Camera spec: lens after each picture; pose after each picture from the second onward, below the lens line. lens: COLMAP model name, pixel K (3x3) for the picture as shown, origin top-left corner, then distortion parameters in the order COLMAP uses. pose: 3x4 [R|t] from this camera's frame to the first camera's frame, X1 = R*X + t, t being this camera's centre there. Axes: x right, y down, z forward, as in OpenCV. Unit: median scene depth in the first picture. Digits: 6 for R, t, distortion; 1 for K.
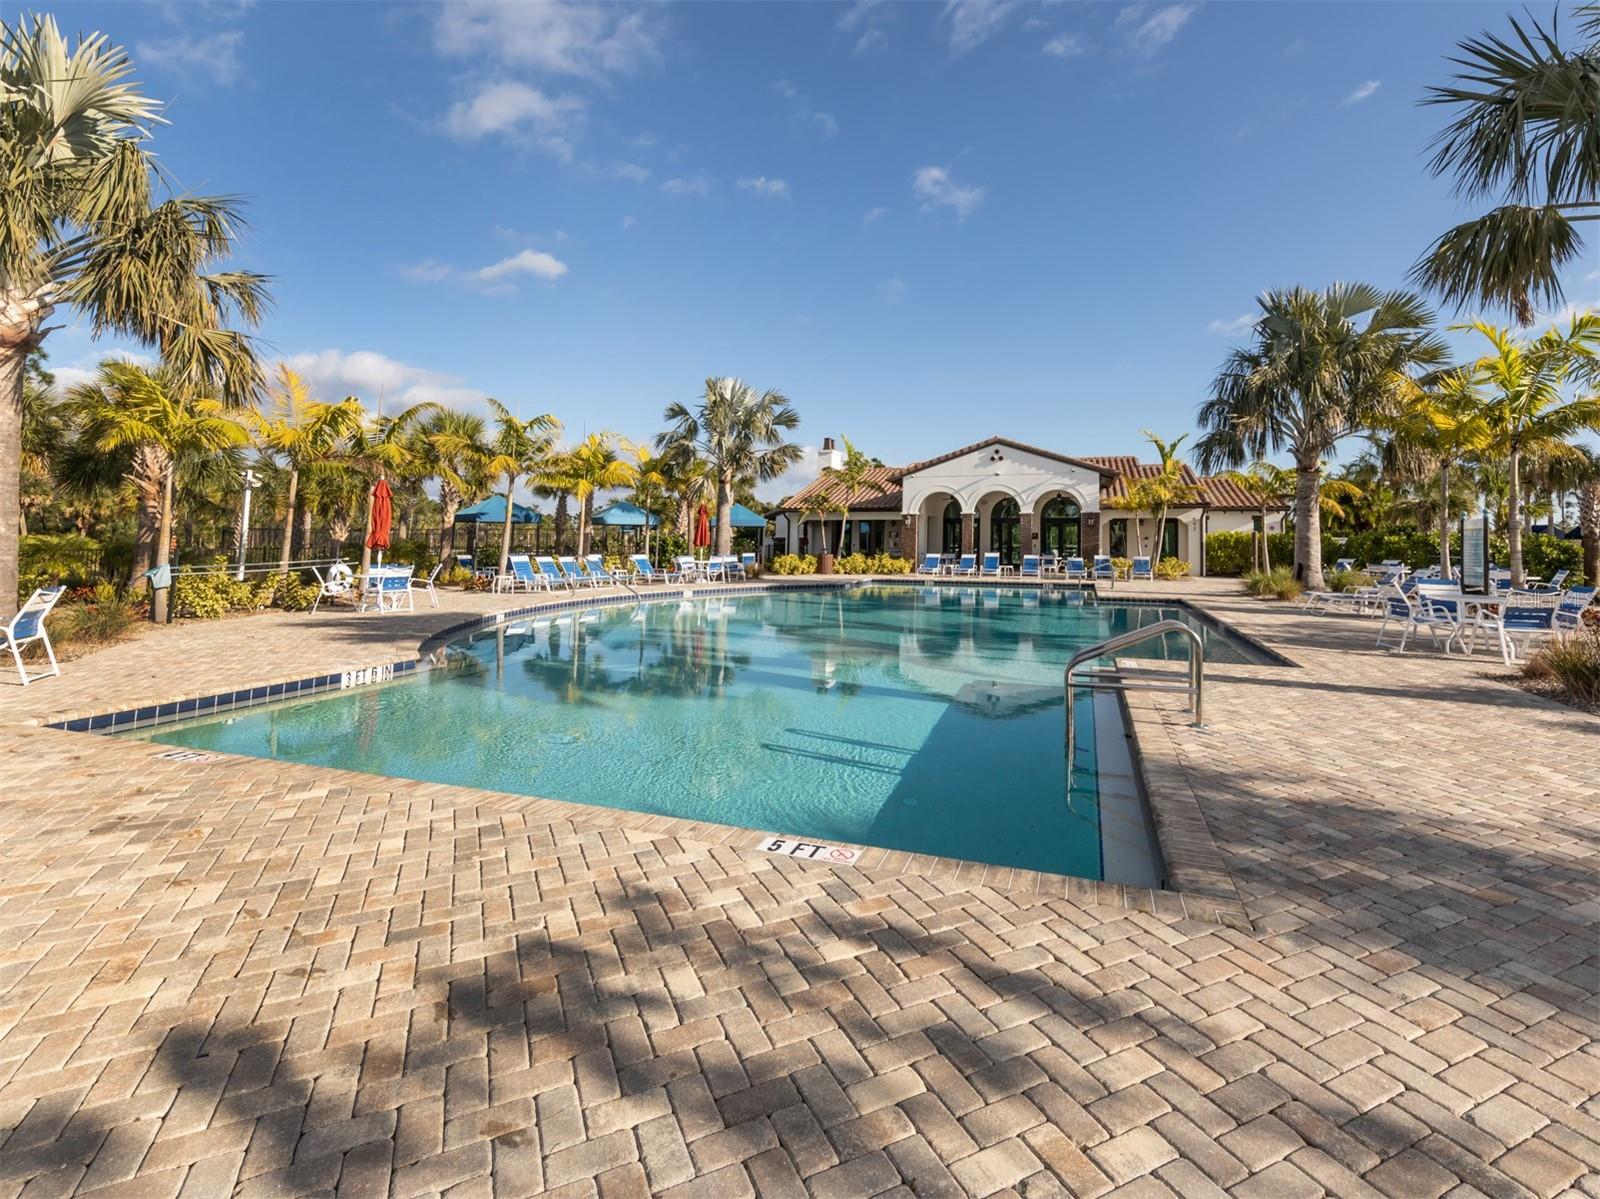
lens RADIAL K [[735.9, 0, 799.8], [0, 735.9, 606.9], [0, 0, 1]] dist [0.005810, 0.001225]
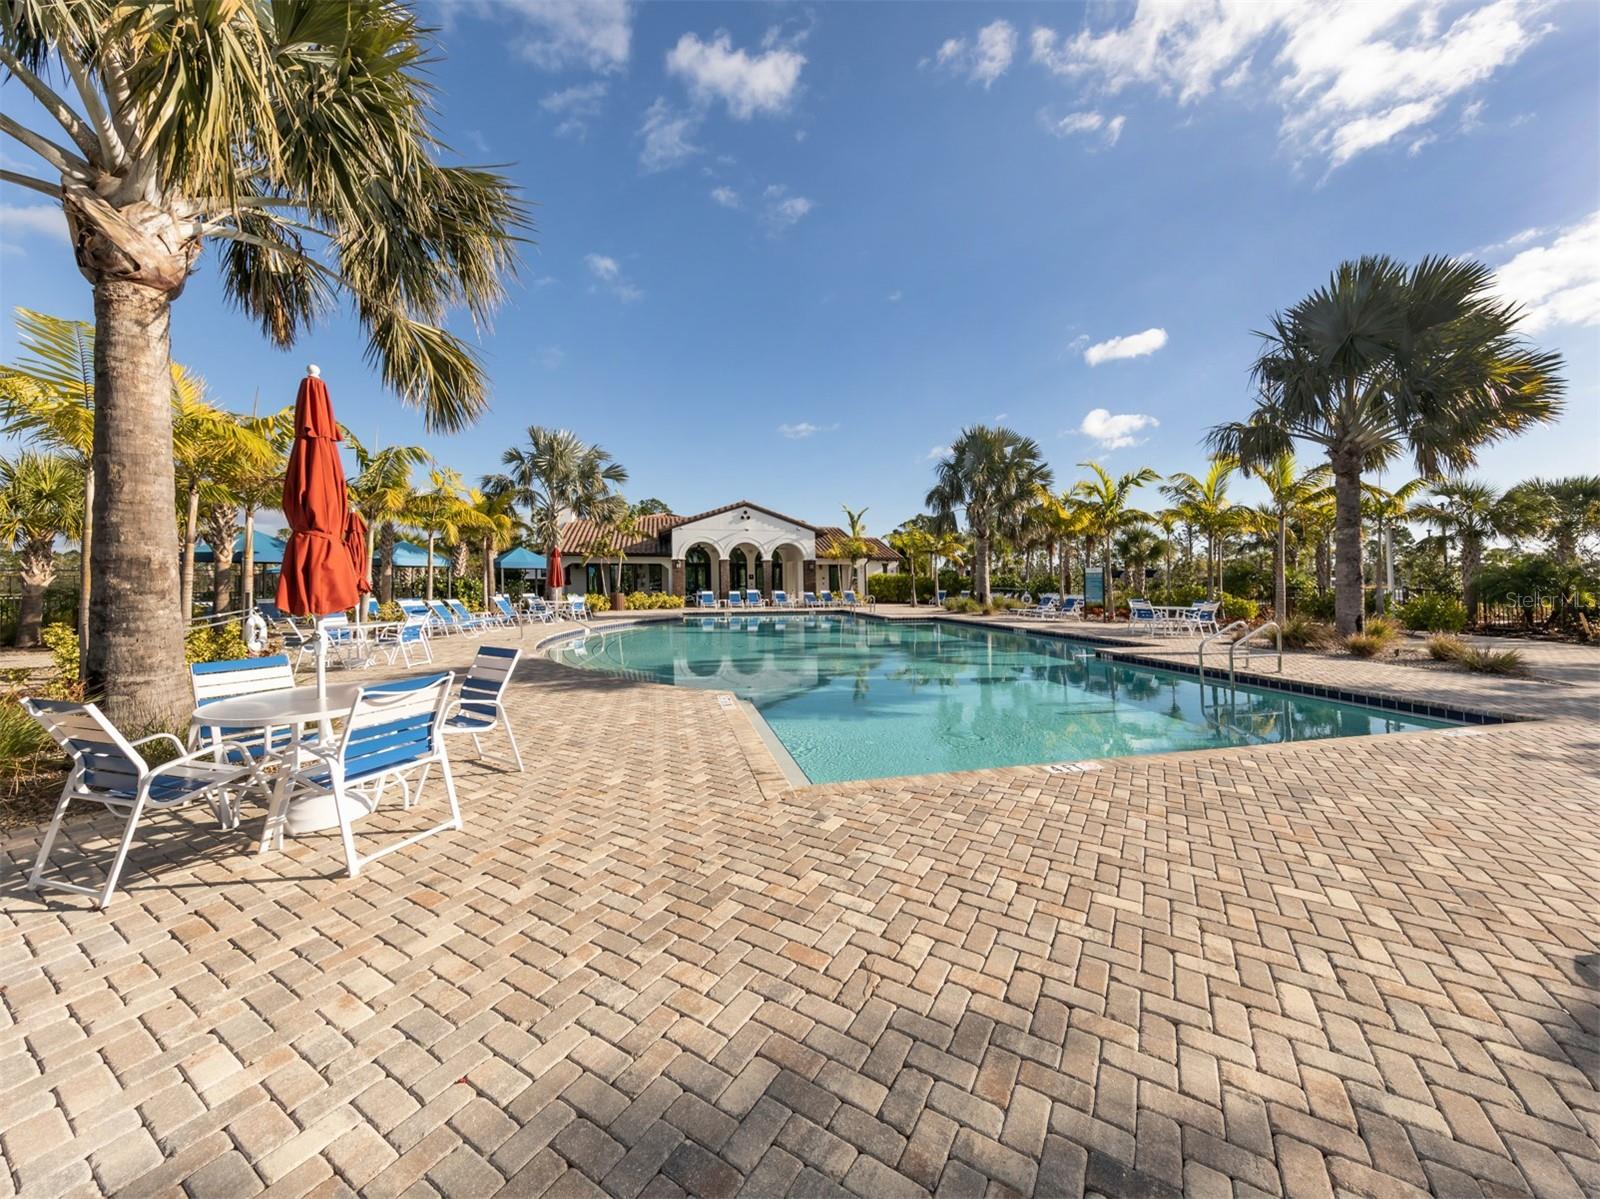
lens RADIAL K [[583.6, 0, 809.4], [0, 583.6, 663.9], [0, 0, 1]] dist [0.002199, 0.000110]
pose [[0.825951, -0.086105, 0.557127, -0.241709], [0.056284, 0.995924, 0.070479, -0.008266], [-0.560925, -0.026855, 0.827431, 0.066268]]
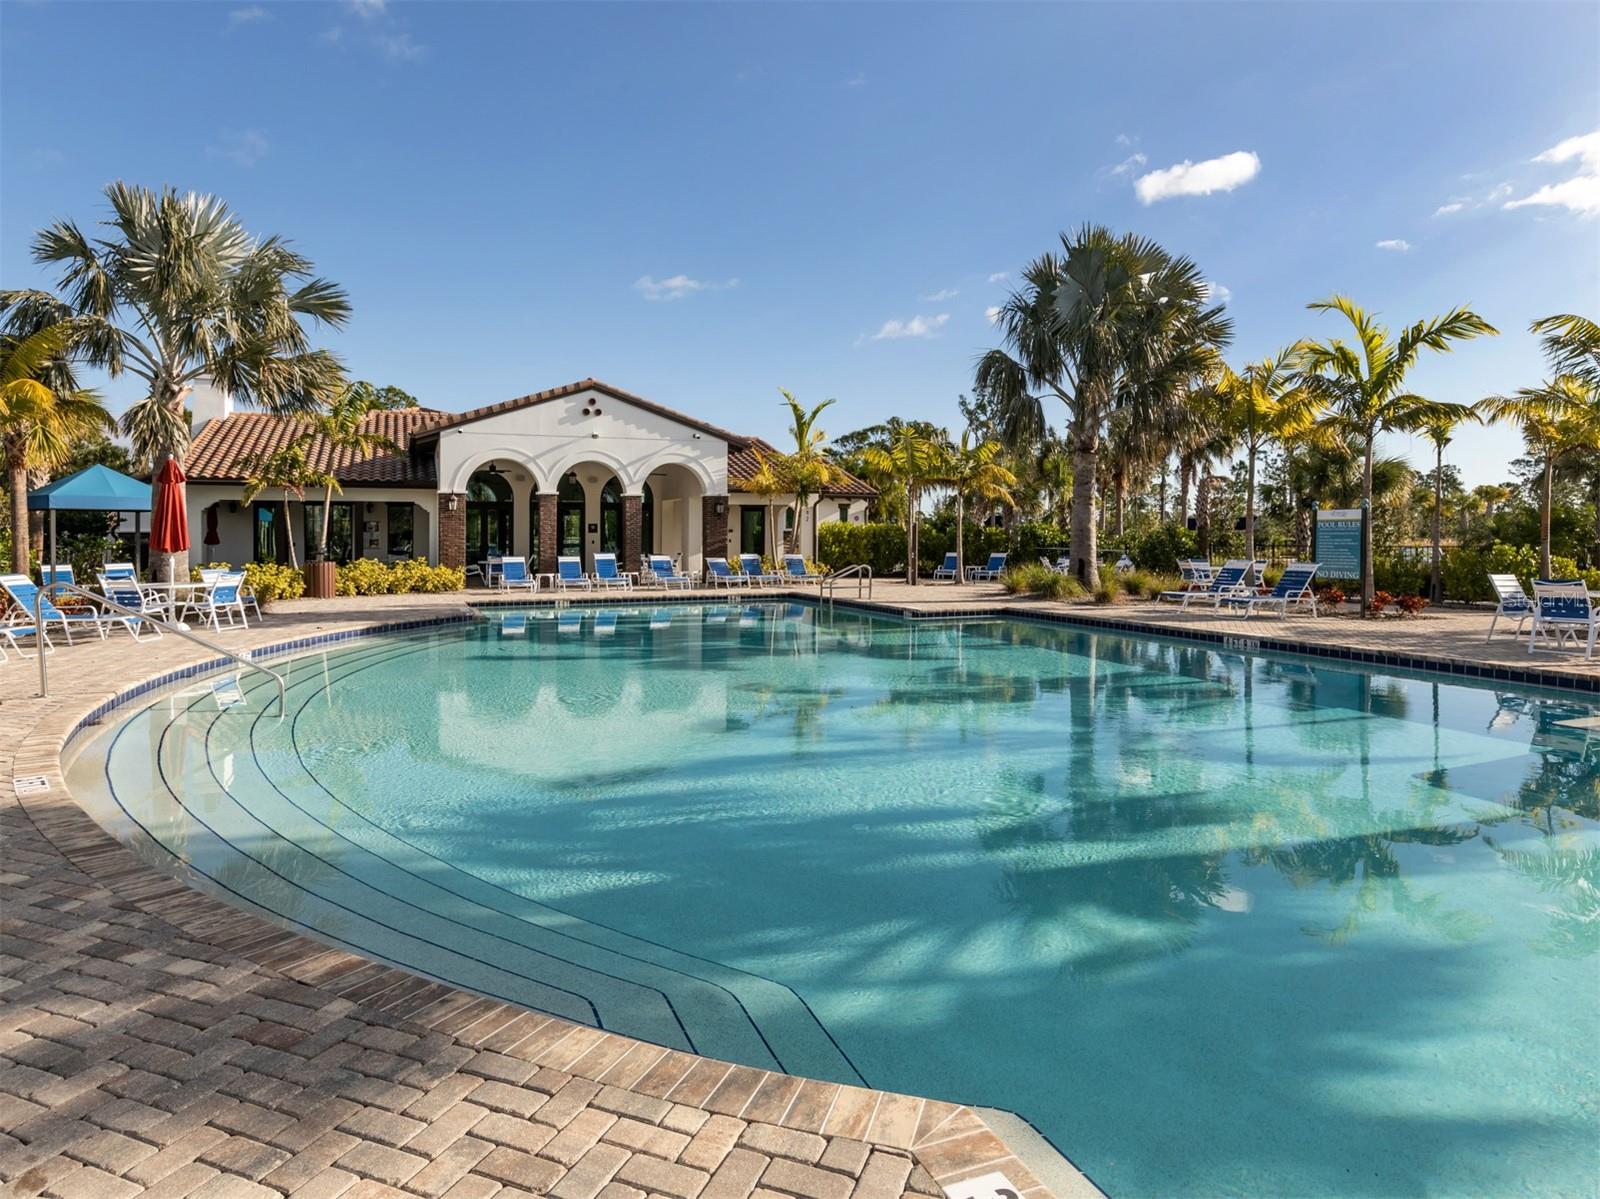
lens RADIAL K [[978.2, 0, 809.4], [0, 978.2, 601.8], [0, 0, 1]] dist [0.003392, 0.001653]
pose [[0.732632, -0.053585, 0.678513, -0.197673], [0.067136, 0.997724, 0.006304, -0.022788], [-0.677306, 0.040934, 0.734562, 0.224591]]
